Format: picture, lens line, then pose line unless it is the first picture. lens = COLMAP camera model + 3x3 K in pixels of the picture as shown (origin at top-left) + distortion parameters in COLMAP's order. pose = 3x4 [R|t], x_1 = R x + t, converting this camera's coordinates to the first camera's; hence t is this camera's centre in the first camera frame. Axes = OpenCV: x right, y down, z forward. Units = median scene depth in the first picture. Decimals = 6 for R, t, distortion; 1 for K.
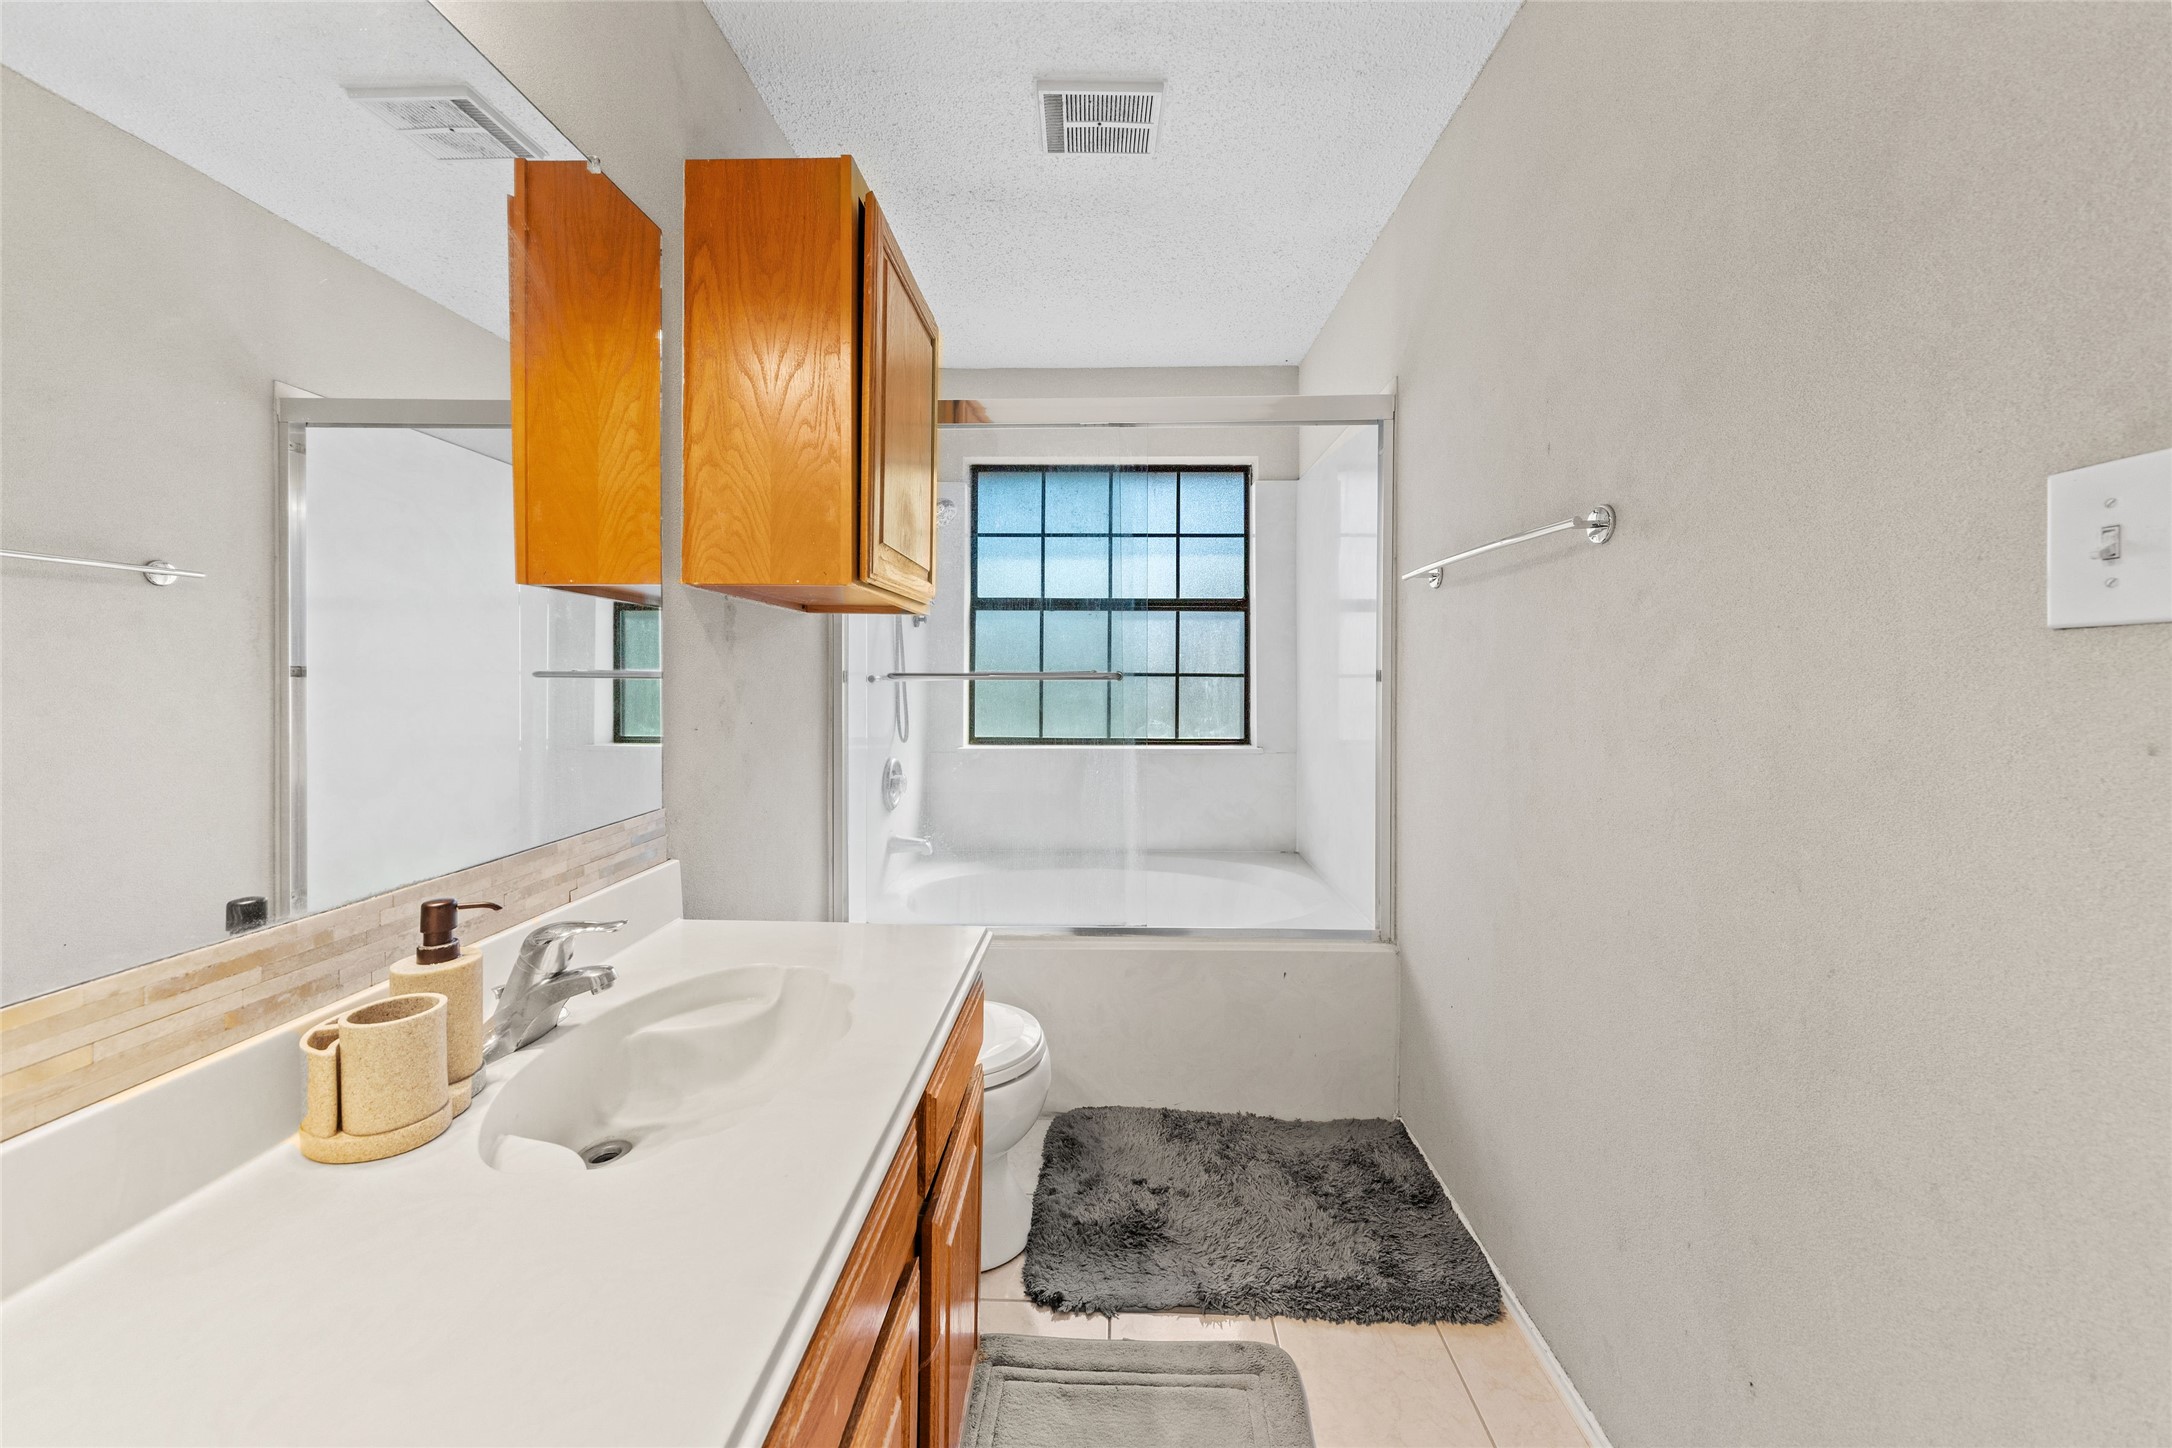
lens RADIAL K [[796.5, 0, 1089.6], [0, 796.5, 707.5], [0, 0, 1]] dist [-0.000141, 0.000017]
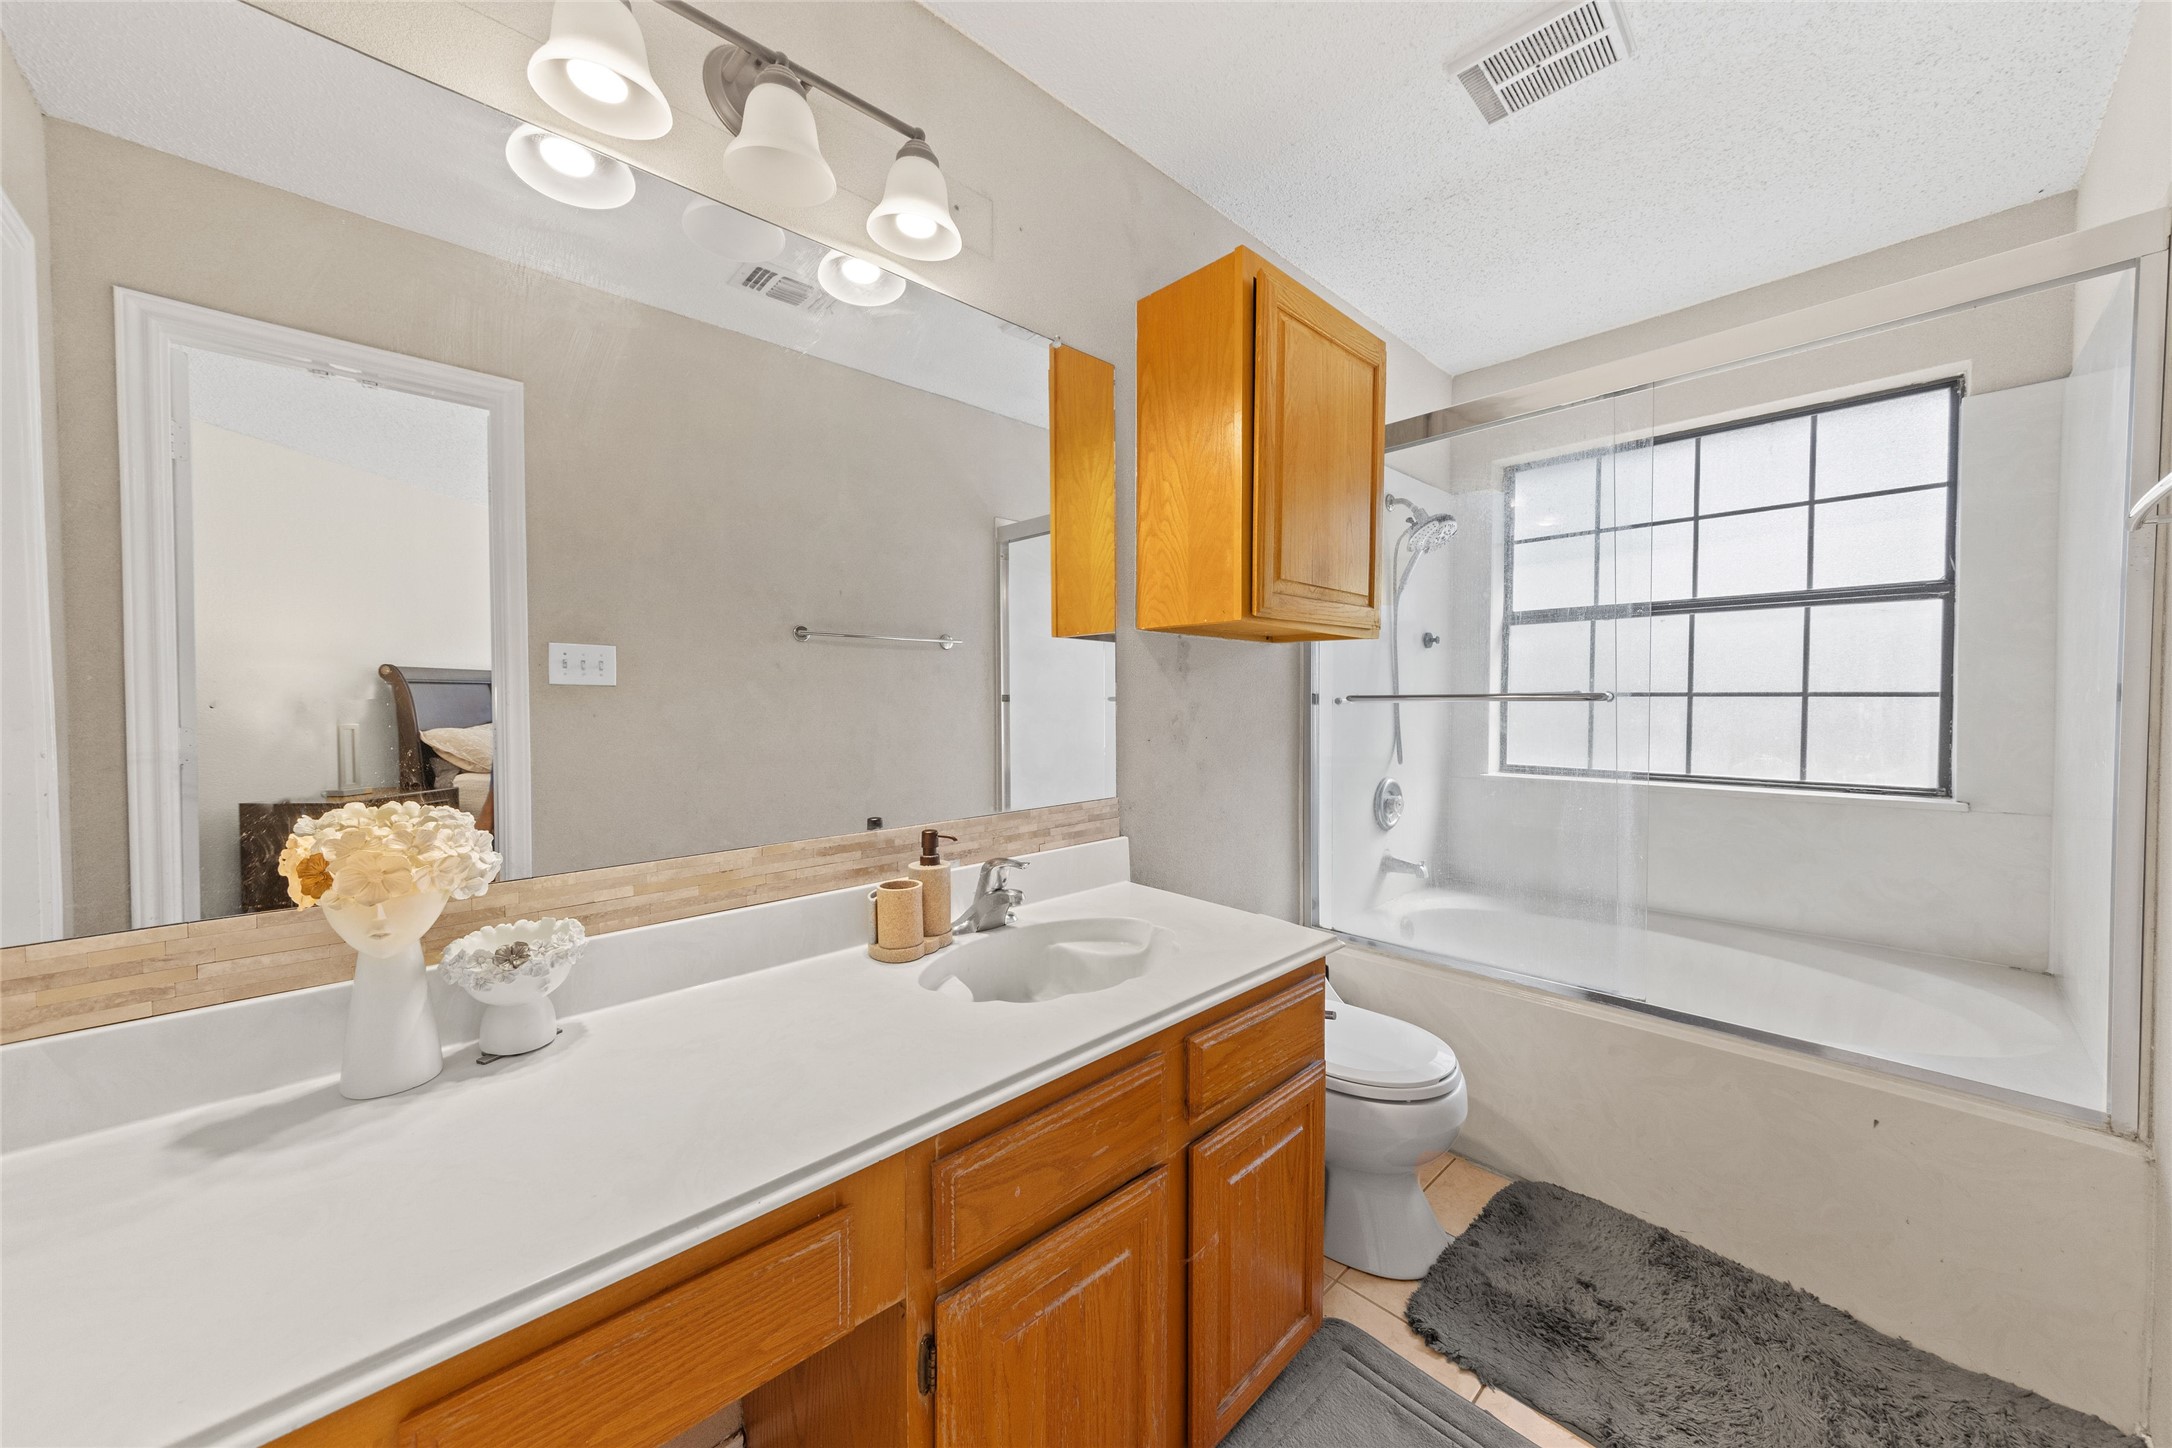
lens RADIAL K [[787.4, 0, 1090.5], [0, 787.4, 755.2], [0, 0, 1]] dist [0.001422, 0.000350]
pose [[0.693526, 0.044908, -0.719030, 0.301599], [-0.022850, 0.998924, 0.040350, 0.001444], [0.720069, -0.011554, 0.693807, 0.031225]]
